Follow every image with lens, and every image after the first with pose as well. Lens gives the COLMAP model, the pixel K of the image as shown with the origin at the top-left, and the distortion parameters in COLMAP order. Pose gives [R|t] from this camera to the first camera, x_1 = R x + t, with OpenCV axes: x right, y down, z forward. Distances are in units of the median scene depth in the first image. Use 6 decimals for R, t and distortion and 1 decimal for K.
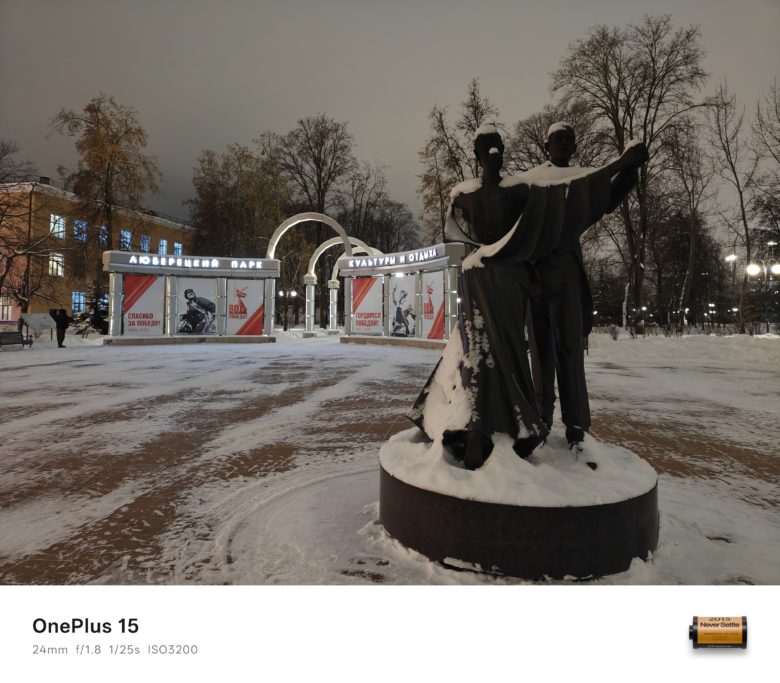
lens RADIAL K [[552.5, 0, 389.0], [0, 552.5, 309.8], [0, 0, 1]] dist [0.028591, -0.001131]
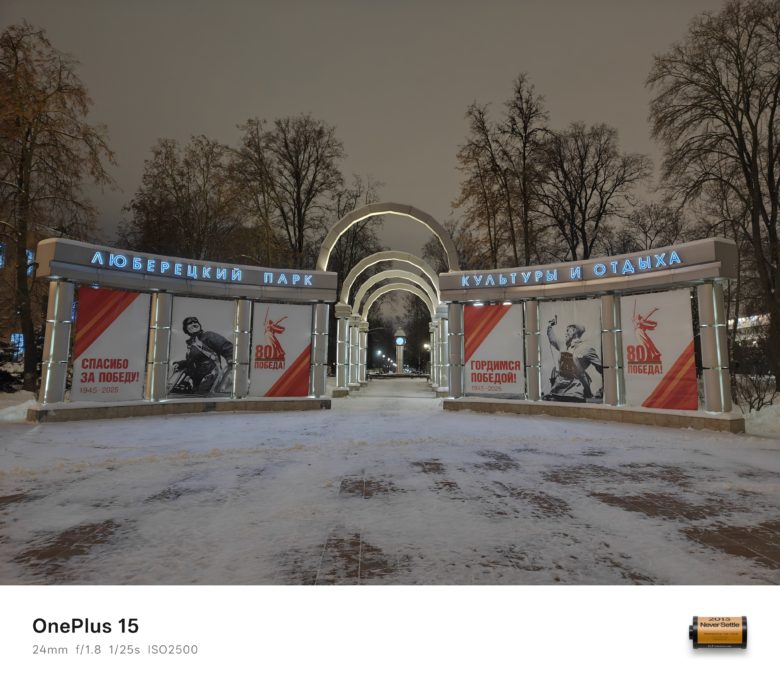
lens RADIAL K [[552.5, 0, 389.0], [0, 552.5, 309.8], [0, 0, 1]] dist [0.028591, -0.001131]
pose [[0.986189, 0.024037, 0.163871, -0.251175], [-0.009871, 0.996184, -0.086716, 0.003094], [-0.165331, 0.083900, 0.982663, 0.400183]]
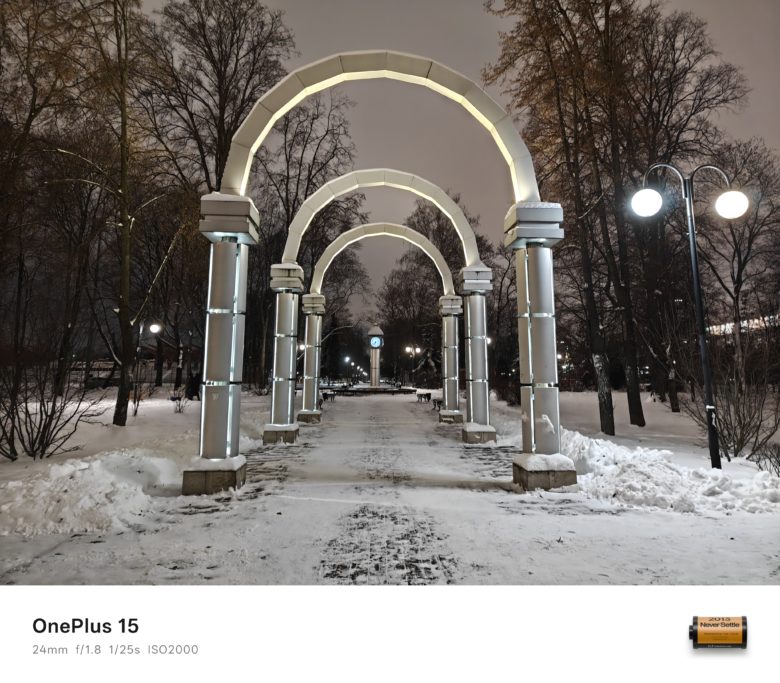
lens RADIAL K [[552.5, 0, 389.0], [0, 552.5, 309.8], [0, 0, 1]] dist [0.028591, -0.001131]
pose [[0.975024, 0.034179, 0.219453, -0.163900], [-0.010807, 0.994218, -0.106831, 0.011740], [-0.221836, 0.101791, 0.969756, 0.965769]]
